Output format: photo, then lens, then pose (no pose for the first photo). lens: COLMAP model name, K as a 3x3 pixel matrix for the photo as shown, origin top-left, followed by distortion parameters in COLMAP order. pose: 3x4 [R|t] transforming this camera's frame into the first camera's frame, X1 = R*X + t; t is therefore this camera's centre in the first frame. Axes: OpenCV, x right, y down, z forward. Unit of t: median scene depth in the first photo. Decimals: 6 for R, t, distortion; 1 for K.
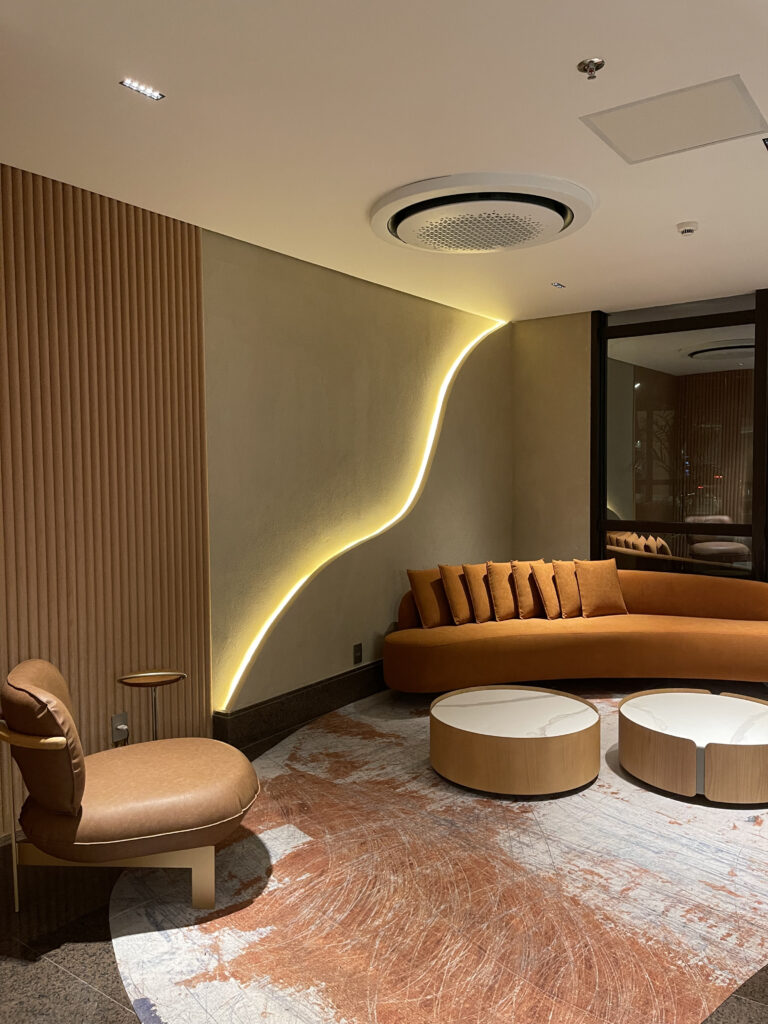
lens RADIAL K [[759.5, 0, 385.7], [0, 759.5, 510.9], [0, 0, 1]] dist [0.006138, -0.001206]
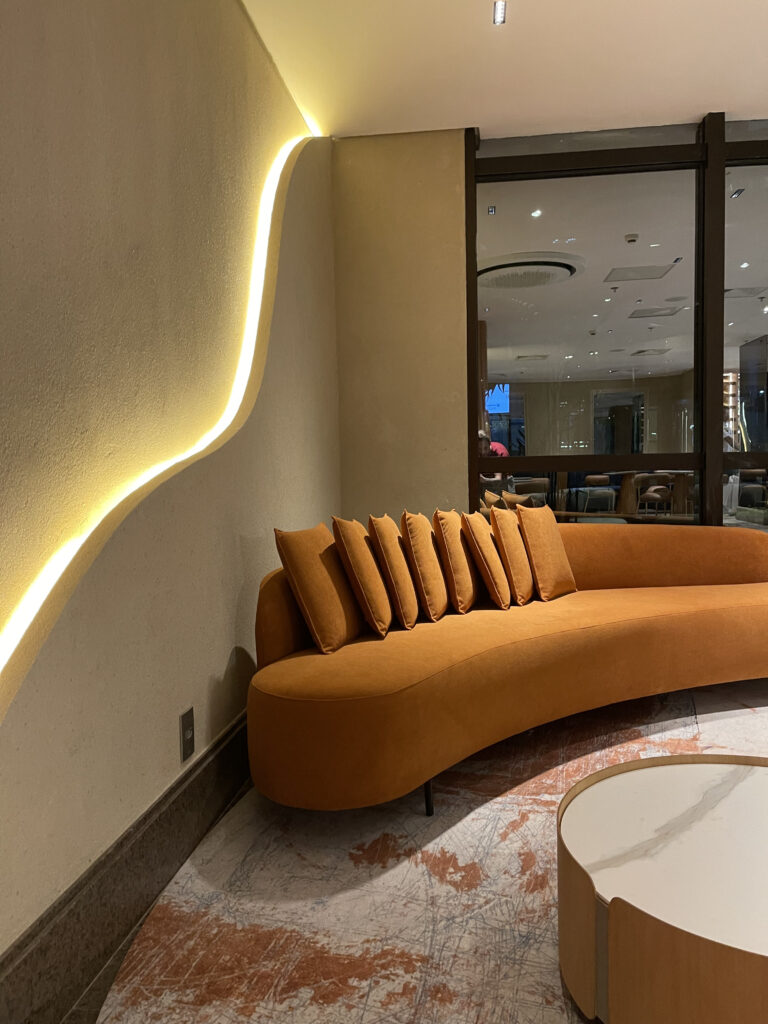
lens RADIAL K [[759.5, 0, 383.2], [0, 759.5, 518.0], [0, 0, 1]] dist [0.006138, -0.001206]
pose [[0.871176, -0.032004, 0.489927, -0.137964], [0.032086, 0.999451, 0.008234, 0.070117], [-0.489922, 0.008547, 0.871725, 0.577089]]
